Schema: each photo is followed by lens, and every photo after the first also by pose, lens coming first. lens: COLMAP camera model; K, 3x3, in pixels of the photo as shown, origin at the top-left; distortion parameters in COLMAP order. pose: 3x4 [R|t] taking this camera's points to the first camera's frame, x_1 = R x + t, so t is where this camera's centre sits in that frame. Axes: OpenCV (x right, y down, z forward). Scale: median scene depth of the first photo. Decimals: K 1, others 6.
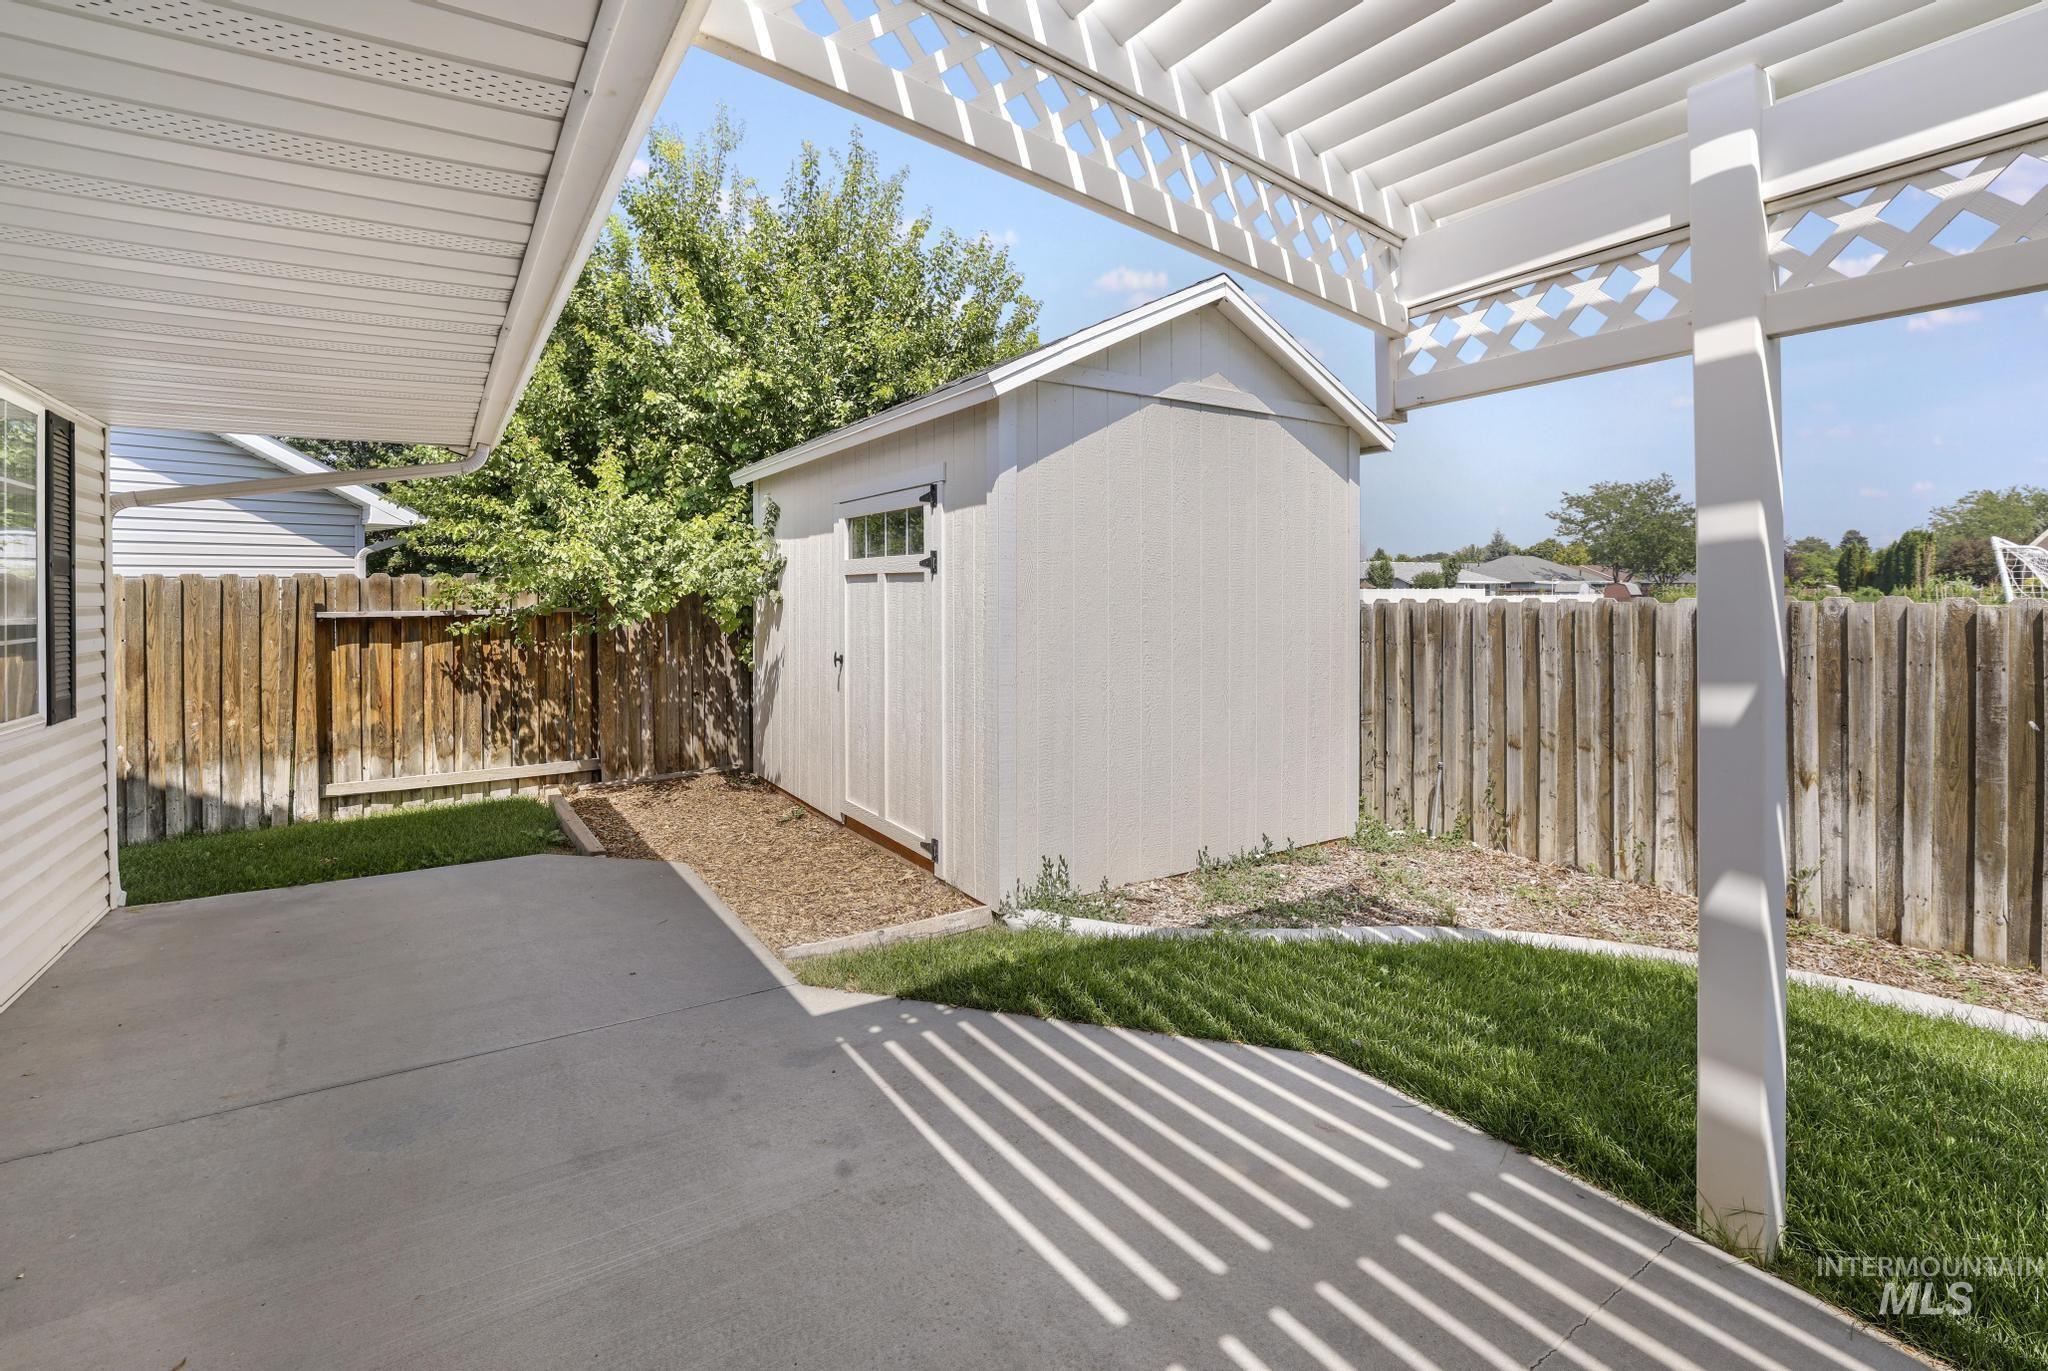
lens RADIAL K [[952.7, 0, 1010.6], [0, 952.7, 601.0], [0, 0, 1]] dist [-0.019121, 0.003672]
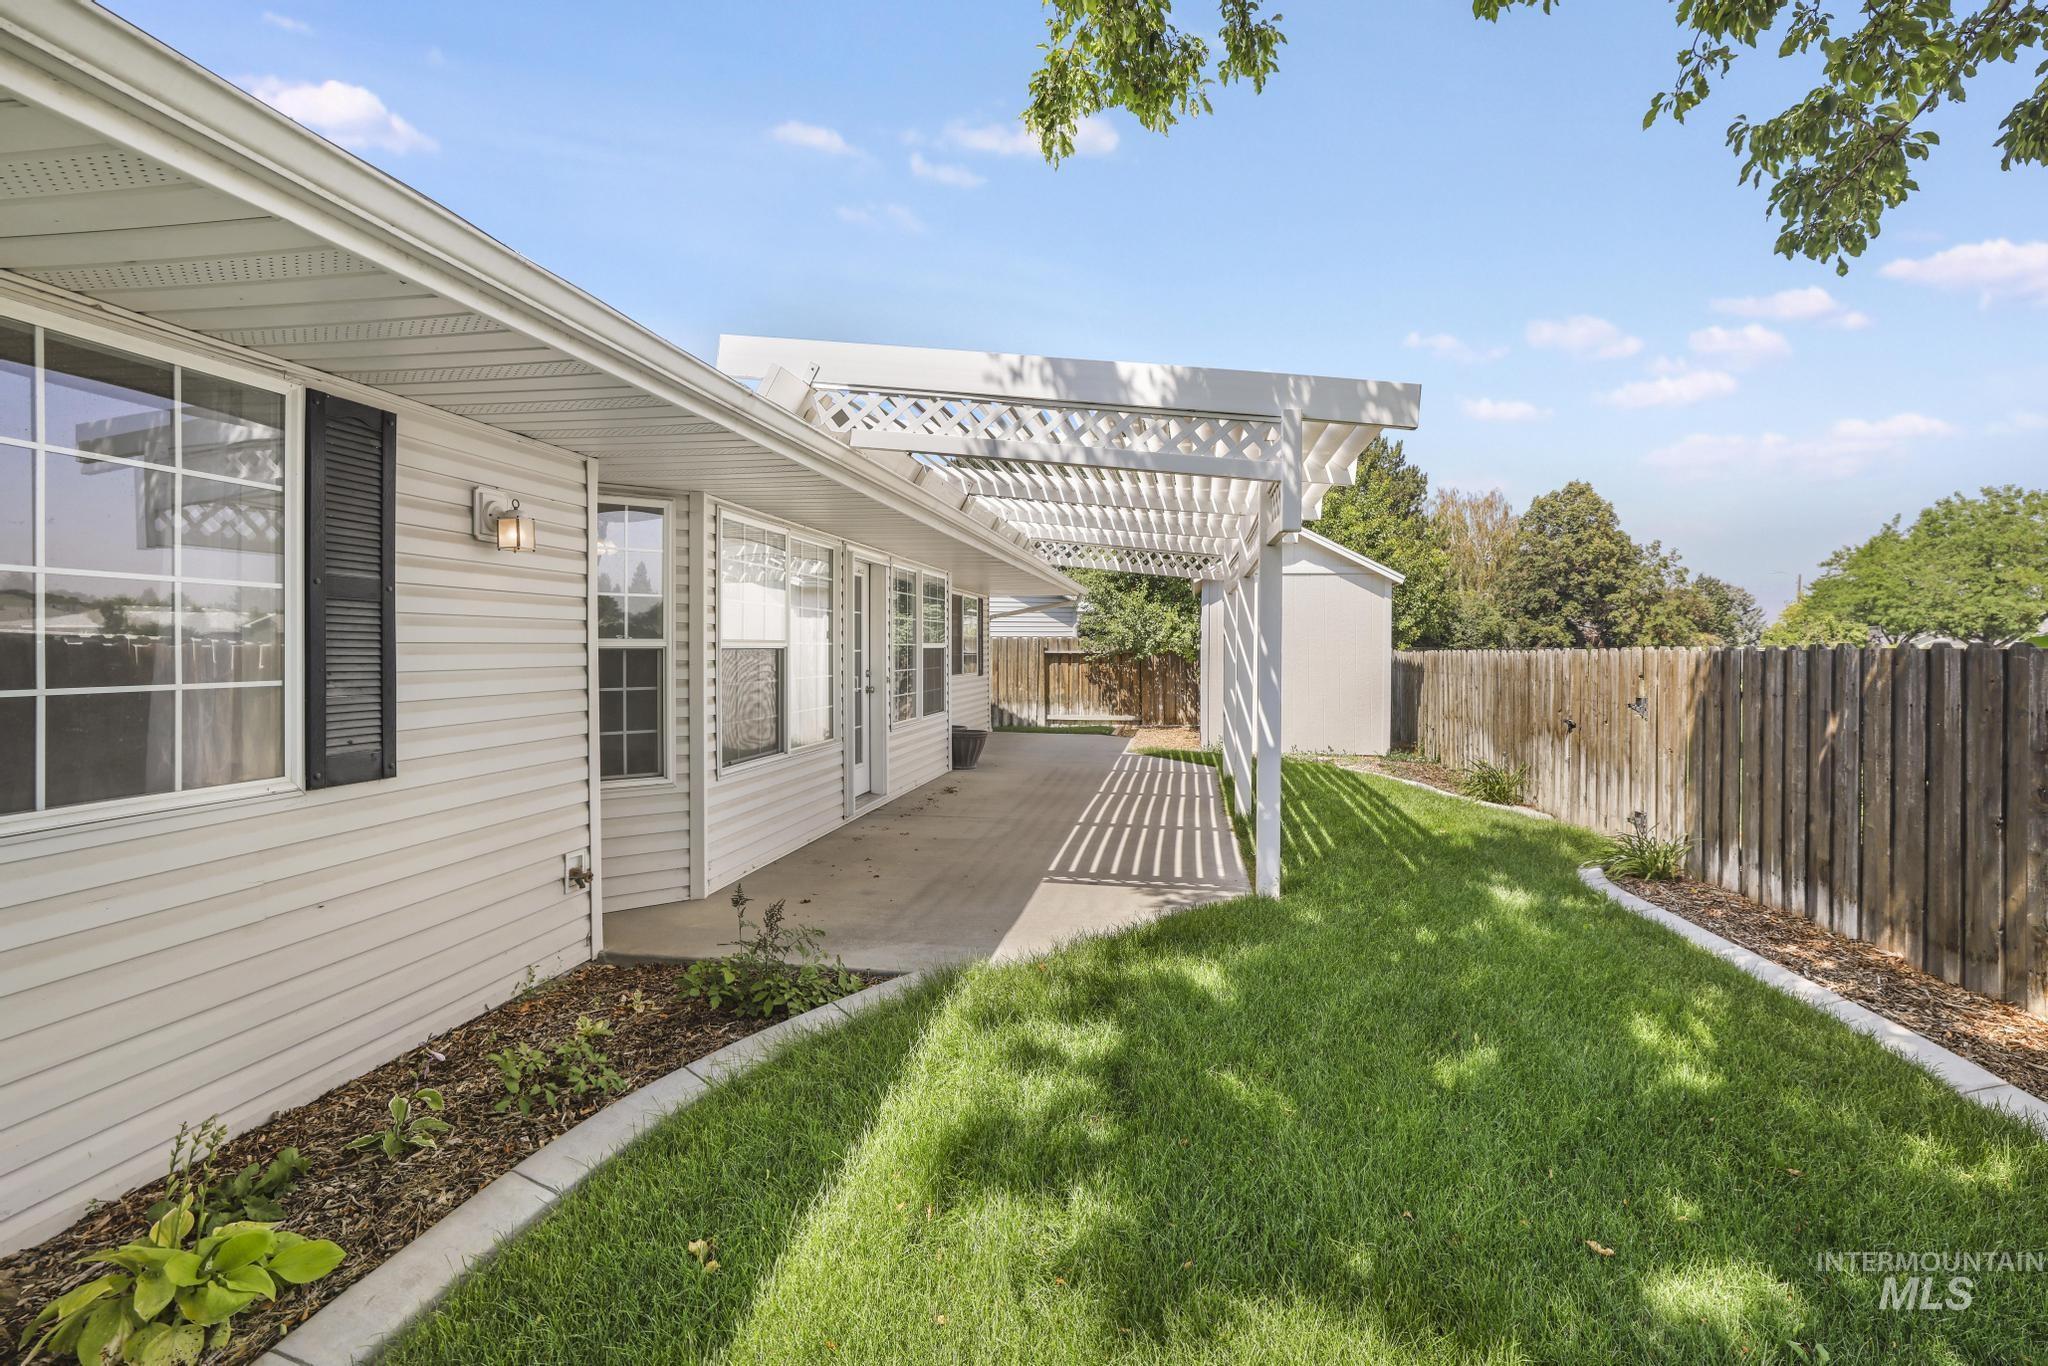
lens RADIAL K [[952.7, 0, 1024.4], [0, 952.7, 665.6], [0, 0, 1]] dist [-0.019121, 0.003672]
pose [[0.746348, 0.022387, -0.665179, 1.052365], [-0.013780, 0.999740, 0.018186, 0.004067], [0.665413, -0.004407, 0.746462, -1.097834]]
